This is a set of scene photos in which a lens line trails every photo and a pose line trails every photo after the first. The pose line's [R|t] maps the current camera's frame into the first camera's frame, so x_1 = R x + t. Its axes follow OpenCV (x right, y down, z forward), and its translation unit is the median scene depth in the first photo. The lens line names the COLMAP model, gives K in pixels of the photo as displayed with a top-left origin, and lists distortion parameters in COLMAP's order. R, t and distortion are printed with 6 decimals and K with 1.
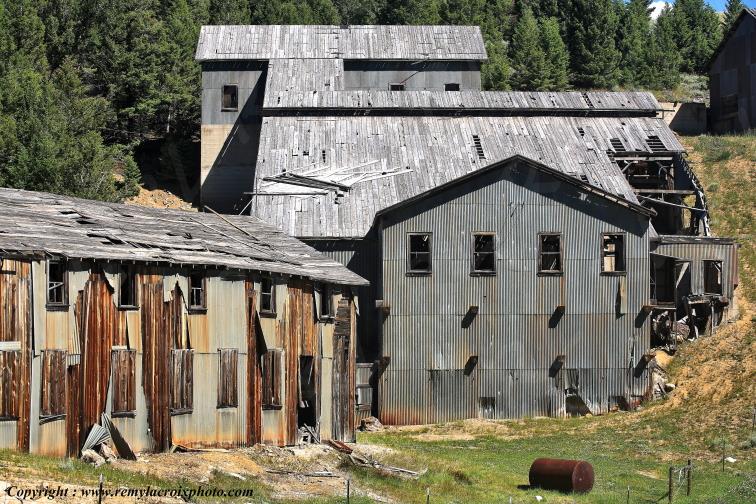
lens RADIAL K [[1770.8, 0, 378.0], [0, 1770.8, 252.0], [0, 0, 1]] dist [-0.461333, 0.155428]
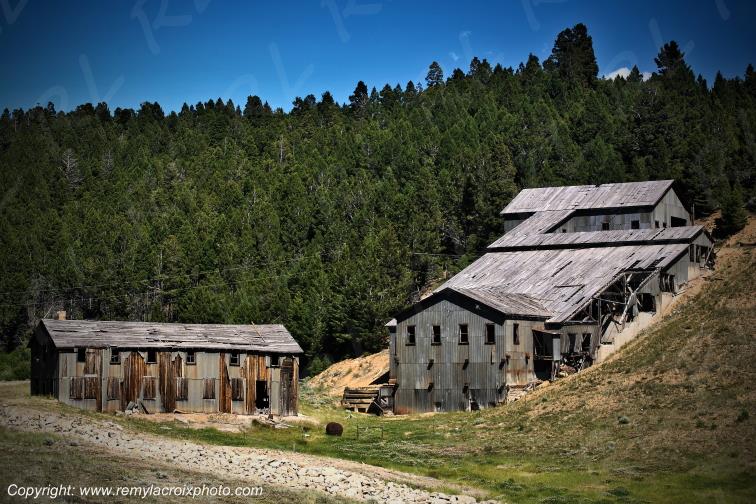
lens RADIAL K [[1884.1, 0, 378.0], [0, 1884.1, 252.0], [0, 0, 1]] dist [-0.530139, 0.484874]
pose [[0.816420, -0.036514, -0.576302, 1.319201], [0.027767, 0.999327, -0.023981, -0.046497], [0.576790, 0.003577, 0.816885, -0.897360]]
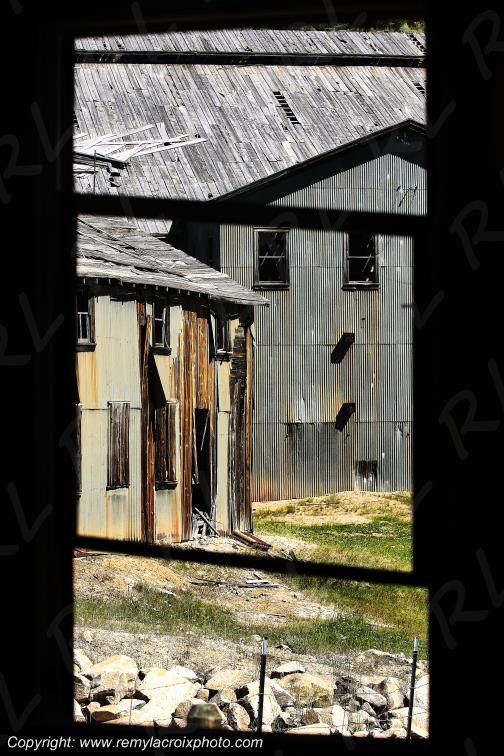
lens RADIAL K [[2358.7, 0, 252.0], [0, 2358.7, 378.0], [0, 0, 1]] dist [-0.255816, -0.901478]
pose [[0.990326, -0.004994, 0.138670, -0.115531], [-0.002637, 0.998494, 0.054793, -0.002871], [-0.138735, -0.054628, 0.988822, 0.069432]]
